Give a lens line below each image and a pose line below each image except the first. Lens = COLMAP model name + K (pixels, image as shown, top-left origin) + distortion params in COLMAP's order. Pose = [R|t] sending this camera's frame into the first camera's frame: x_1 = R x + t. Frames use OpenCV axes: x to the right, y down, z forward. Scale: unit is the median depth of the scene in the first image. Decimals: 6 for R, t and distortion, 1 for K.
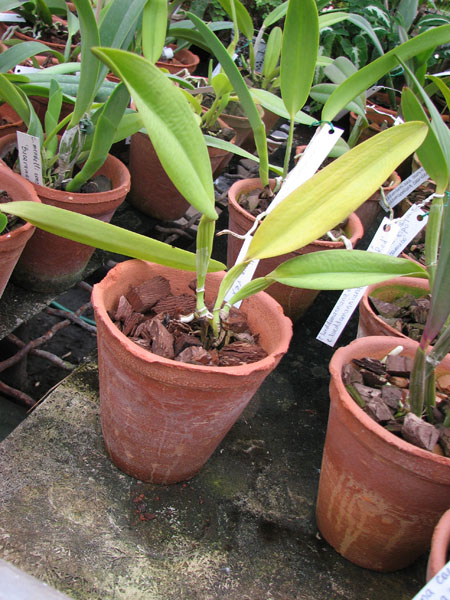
lens RADIAL K [[713.2, 0, 225.0], [0, 713.2, 300.0], [0, 0, 1]] dist [-0.108788, 0.026923]
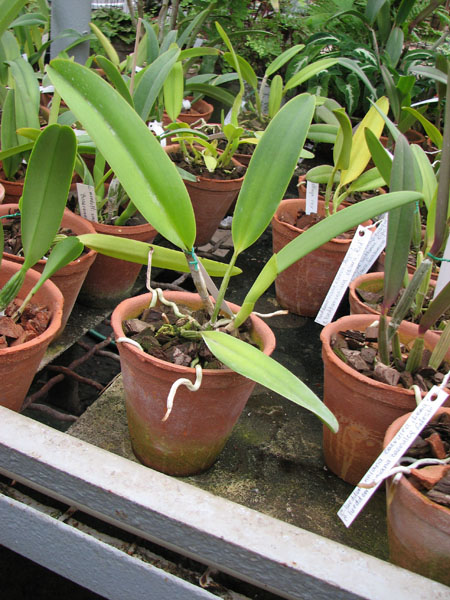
lens RADIAL K [[713.2, 0, 225.0], [0, 713.2, 300.0], [0, 0, 1]] dist [-0.108788, 0.026923]
pose [[0.996161, -0.074304, -0.046293, 0.025060], [0.072137, 0.996294, -0.046837, 0.057820], [0.049602, 0.043318, 0.997829, -0.286541]]
